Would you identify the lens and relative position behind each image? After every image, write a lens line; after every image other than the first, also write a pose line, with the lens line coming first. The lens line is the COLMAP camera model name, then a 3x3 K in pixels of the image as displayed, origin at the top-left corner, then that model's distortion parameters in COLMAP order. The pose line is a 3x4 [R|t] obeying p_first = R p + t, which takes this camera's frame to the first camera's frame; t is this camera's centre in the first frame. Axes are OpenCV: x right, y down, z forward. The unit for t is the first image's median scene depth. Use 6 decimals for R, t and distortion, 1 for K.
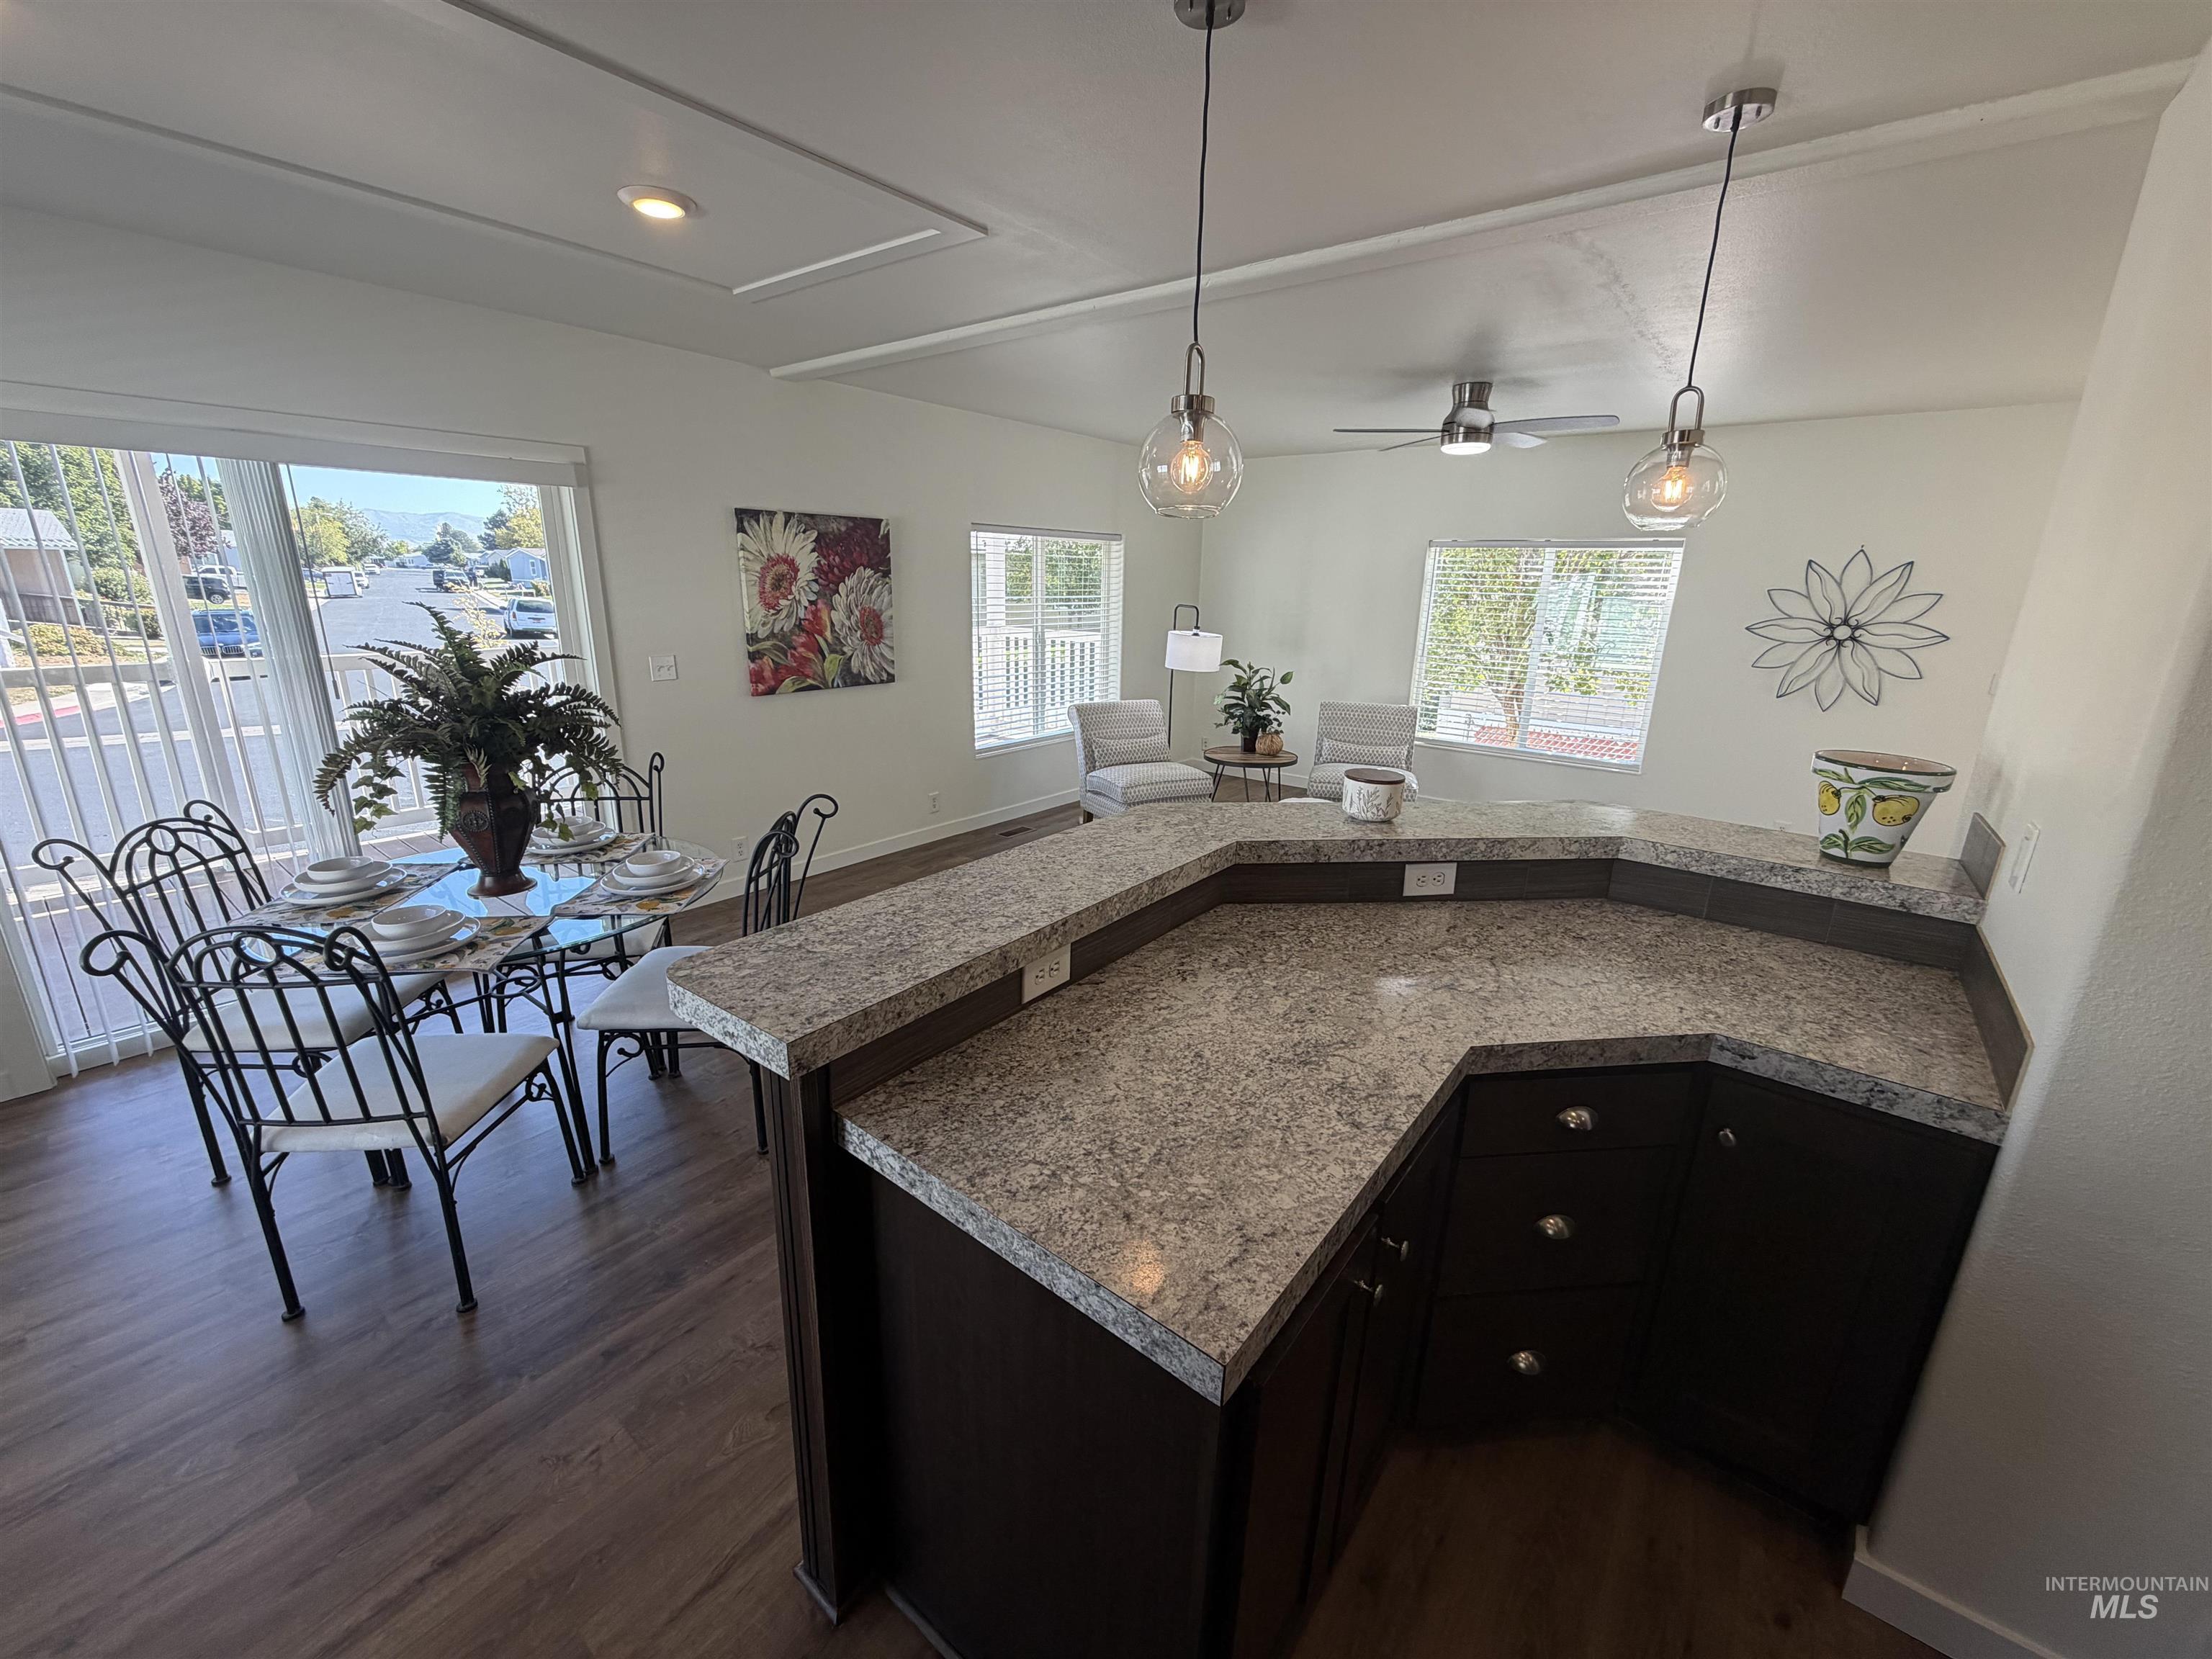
lens RADIAL K [[886.2, 0, 1100.4], [0, 886.2, 828.5], [0, 0, 1]] dist [0.001524, 0.000024]
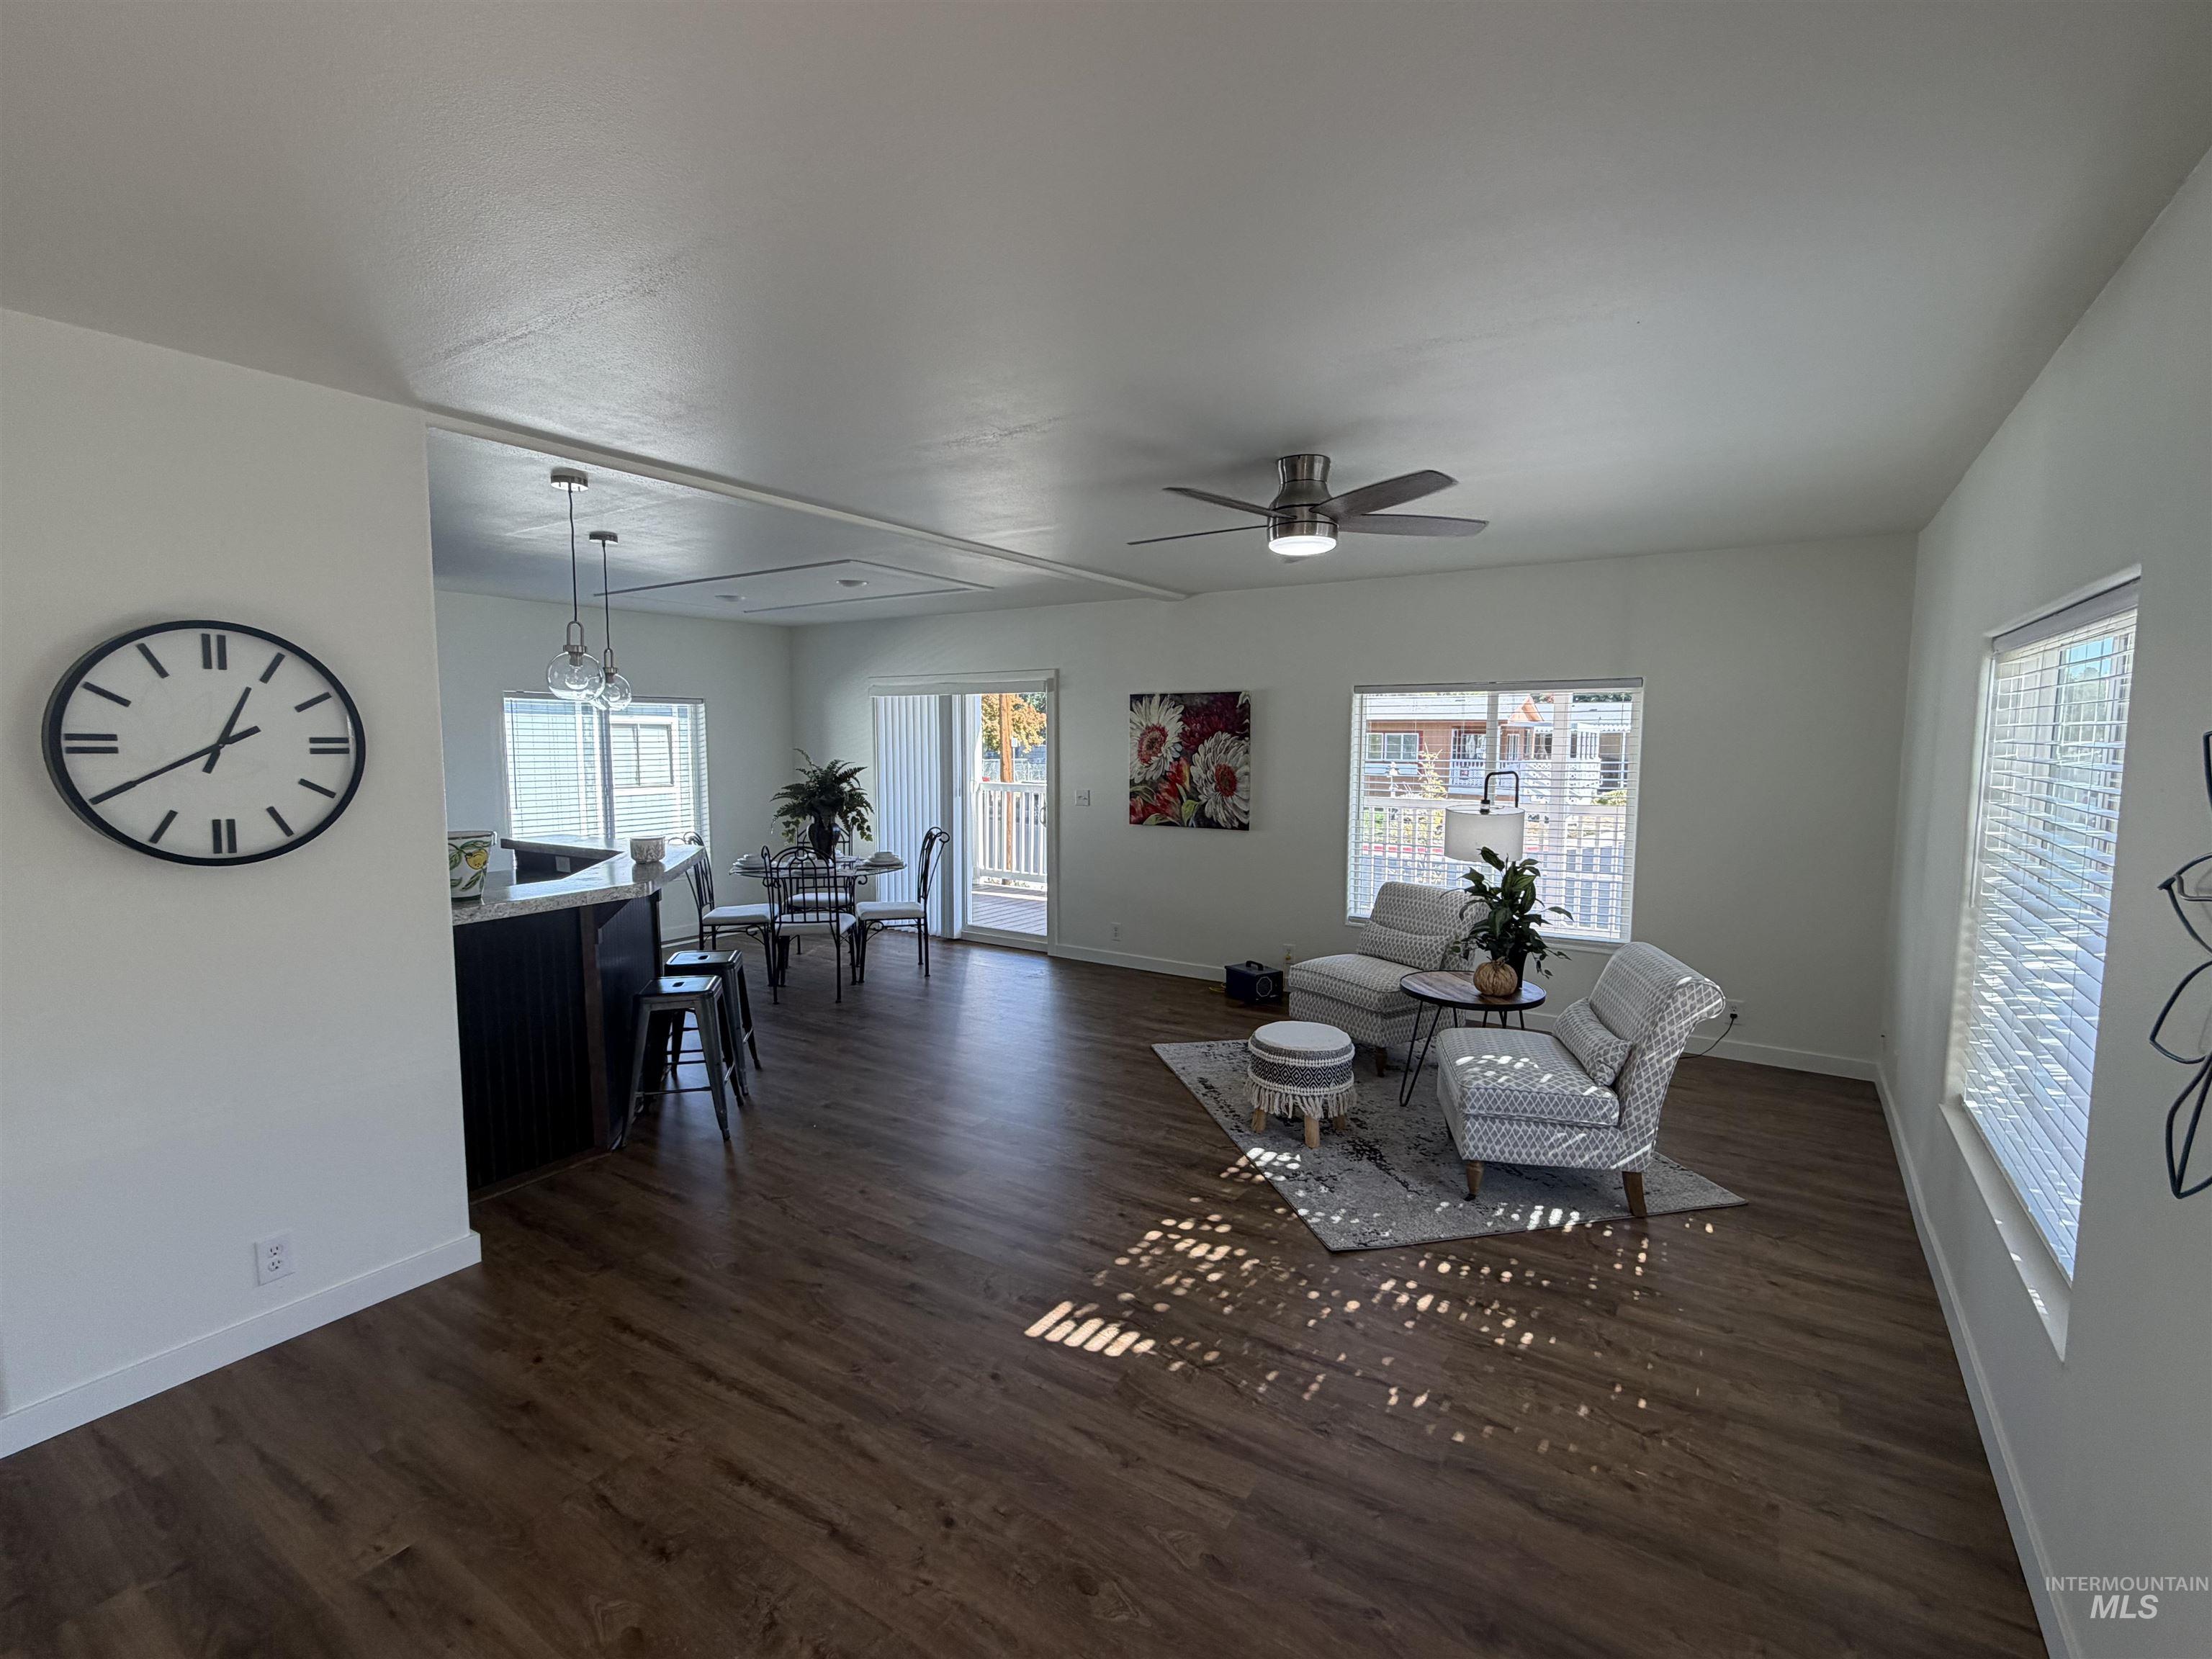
lens RADIAL K [[1003.4, 0, 1106.0], [0, 1003.4, 829.5], [0, 0, 1]] dist [-0.003194, -0.000224]
pose [[0.081381, 0.072948, -0.994010, 1.093440], [-0.272990, 0.960810, 0.048161, -0.193498], [0.958568, 0.267436, 0.098106, 0.764294]]
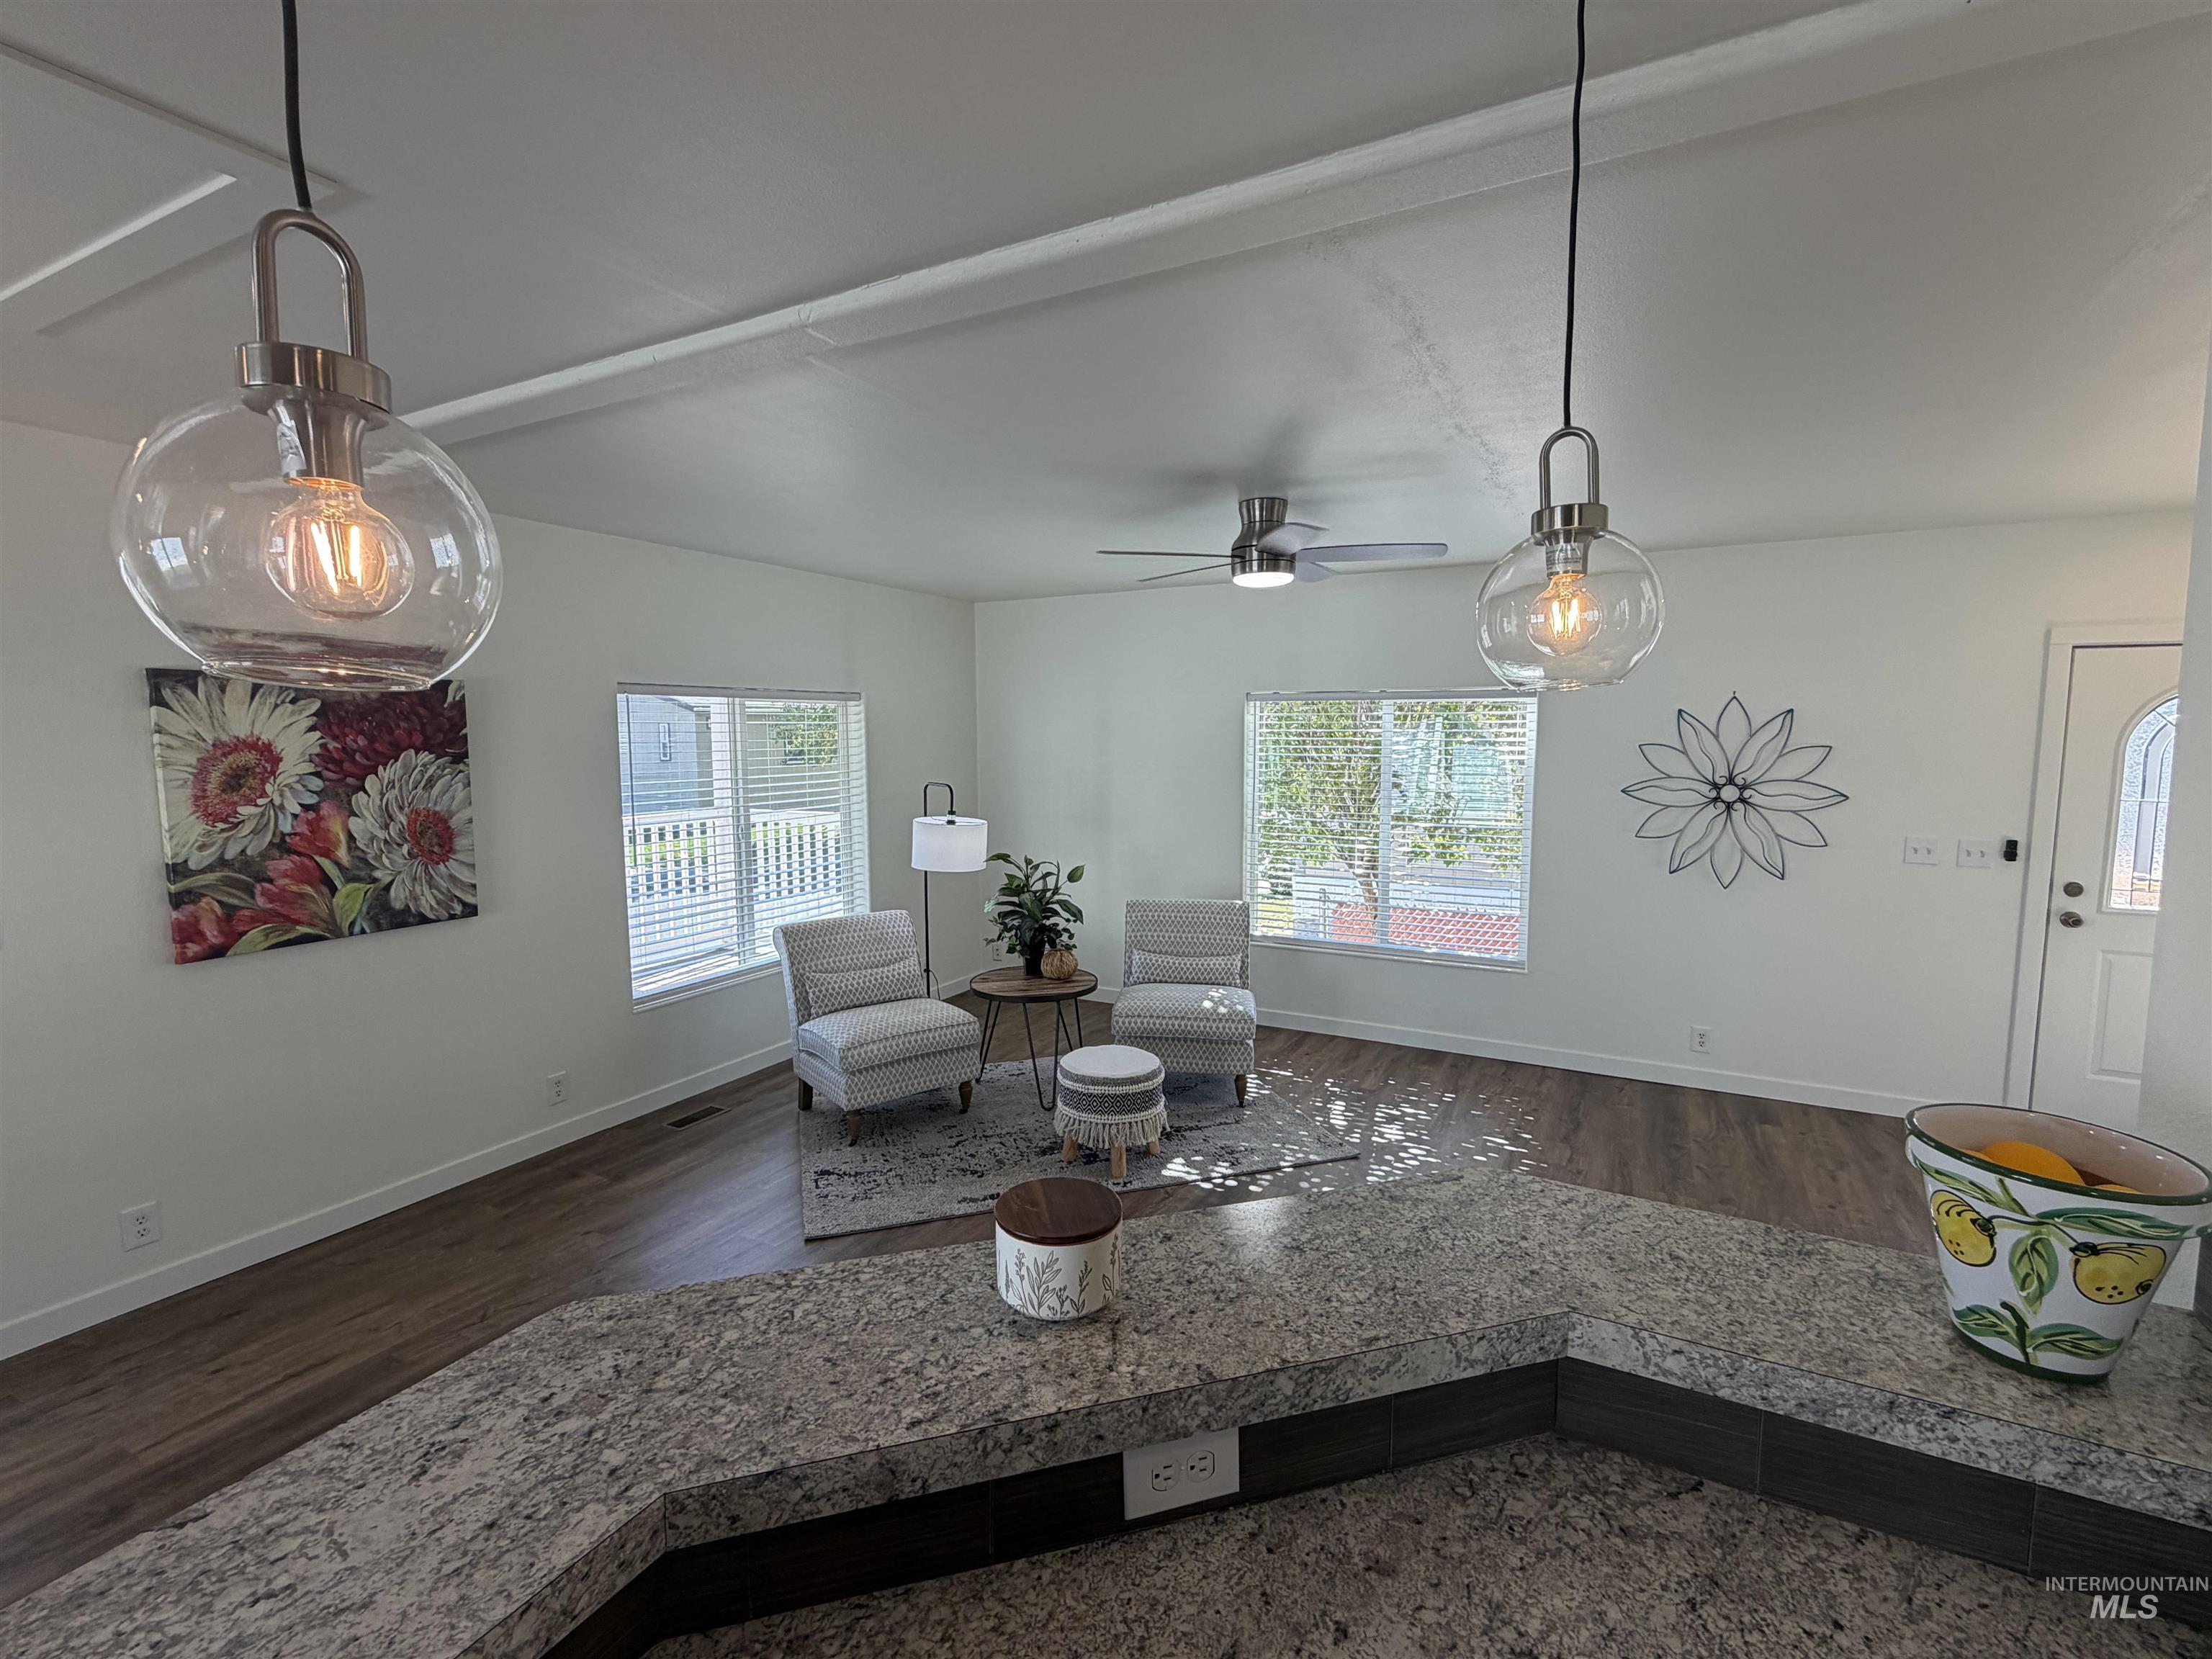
lens RADIAL K [[998.8, 0, 1106.0], [0, 998.8, 829.5], [0, 0, 1]] dist [-0.001538, -0.000046]
pose [[0.985227, -0.040869, 0.166305, 0.117070], [0.069484, 0.982979, -0.170070, -0.074883], [-0.156524, 0.179113, 0.971297, 0.208610]]
